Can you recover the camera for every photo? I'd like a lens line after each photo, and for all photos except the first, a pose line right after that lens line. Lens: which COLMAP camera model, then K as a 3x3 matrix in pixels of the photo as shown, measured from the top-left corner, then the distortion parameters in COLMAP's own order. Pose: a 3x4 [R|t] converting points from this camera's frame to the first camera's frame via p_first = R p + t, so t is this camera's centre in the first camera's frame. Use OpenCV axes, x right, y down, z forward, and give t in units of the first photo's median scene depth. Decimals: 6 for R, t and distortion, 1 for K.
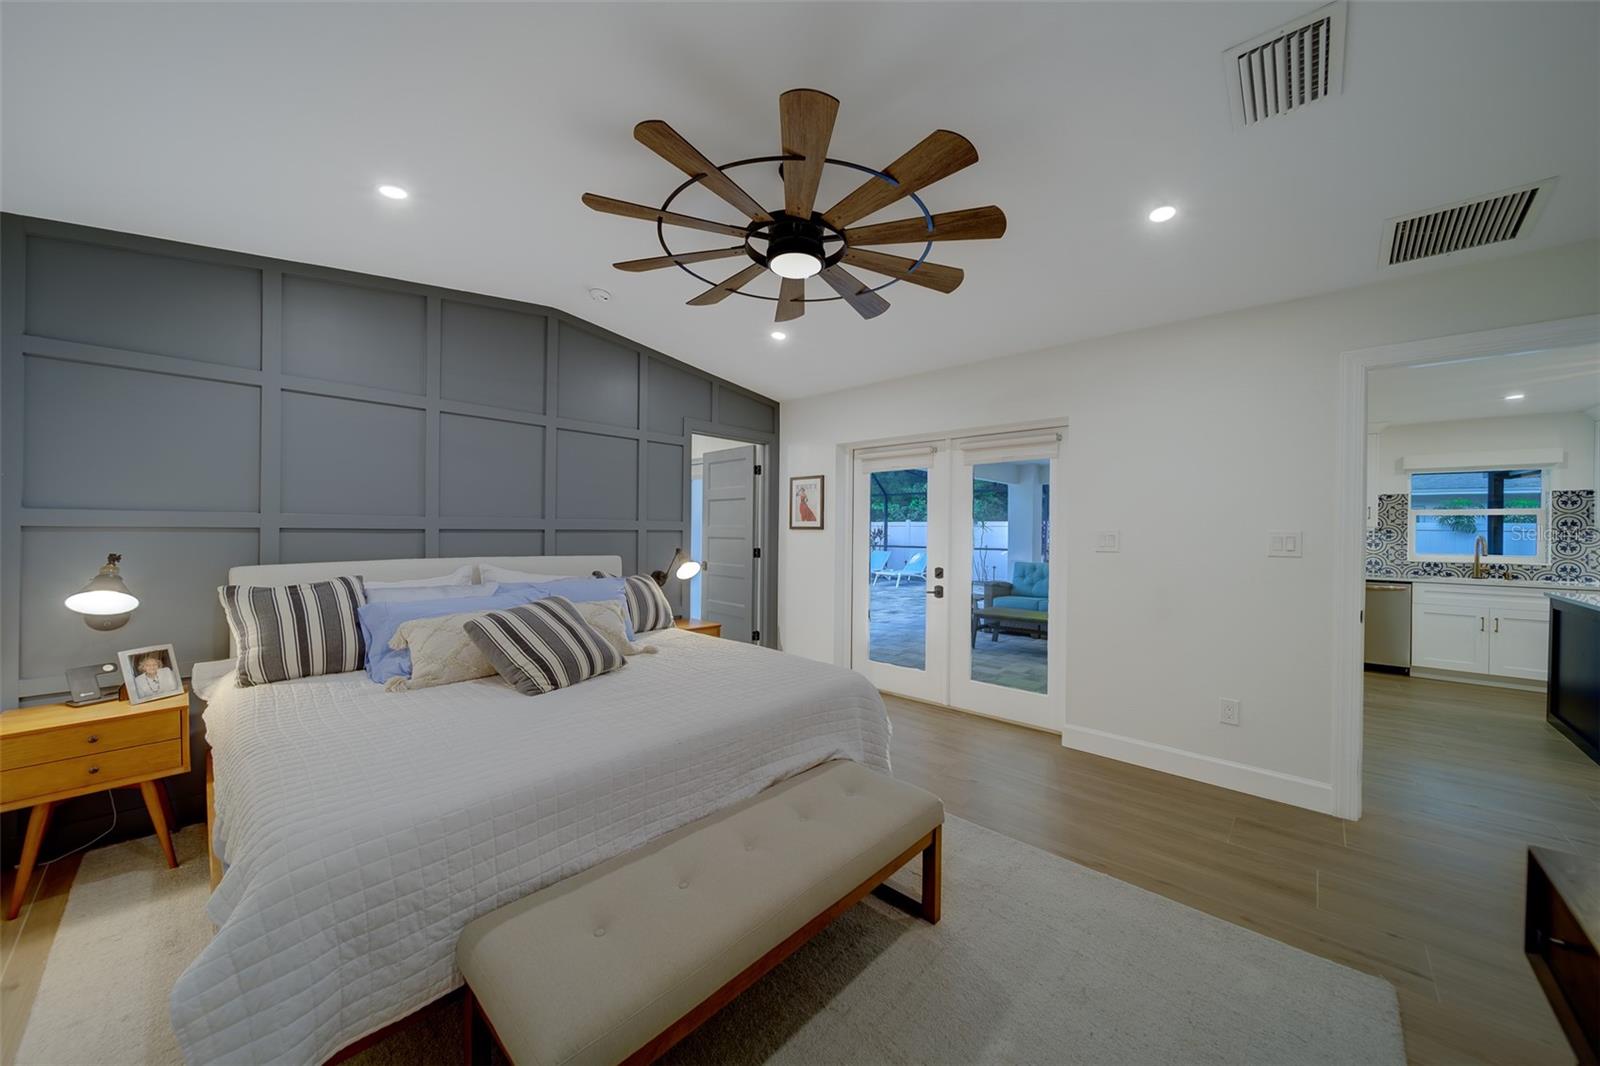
lens RADIAL K [[565.3, 0, 801.7], [0, 565.3, 529.8], [0, 0, 1]] dist [0.000198, -0.000246]
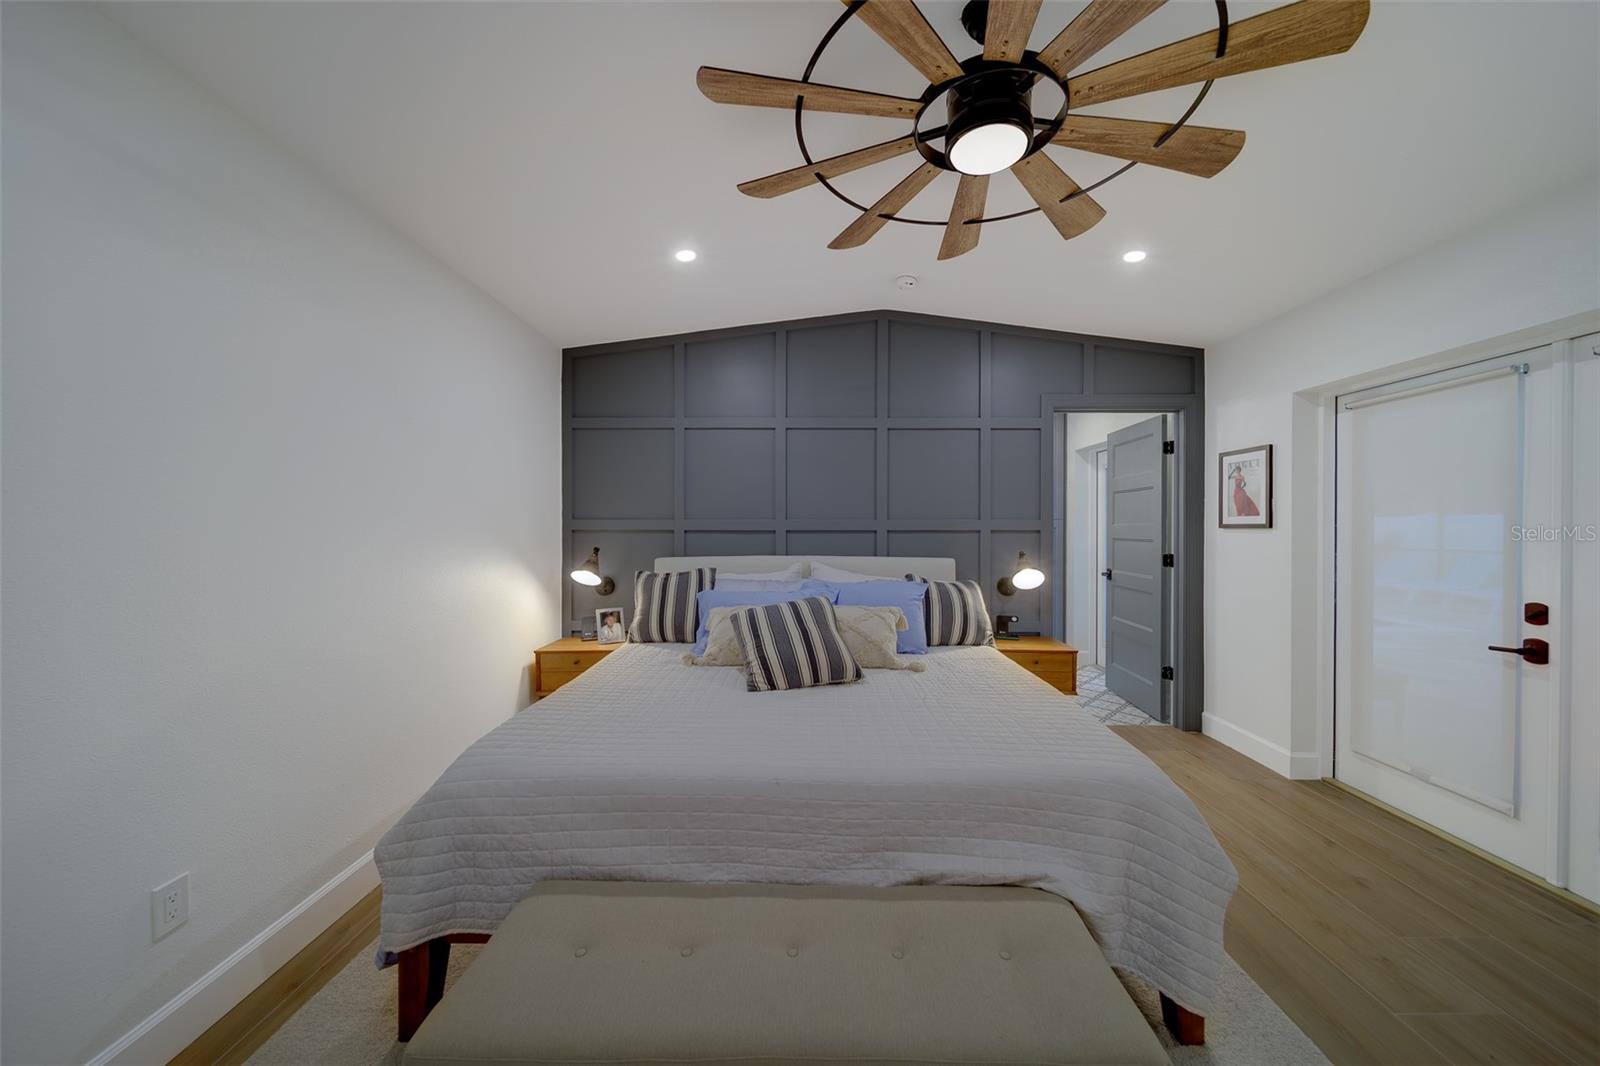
lens RADIAL K [[565.3, 0, 799.8], [0, 565.3, 528.7], [0, 0, 1]] dist [0.000198, -0.000246]
pose [[0.670883, -0.006581, -0.741534, 0.241538], [0.005822, 0.999977, -0.003607, -0.000661], [0.741540, -0.001897, 0.670906, 0.251709]]
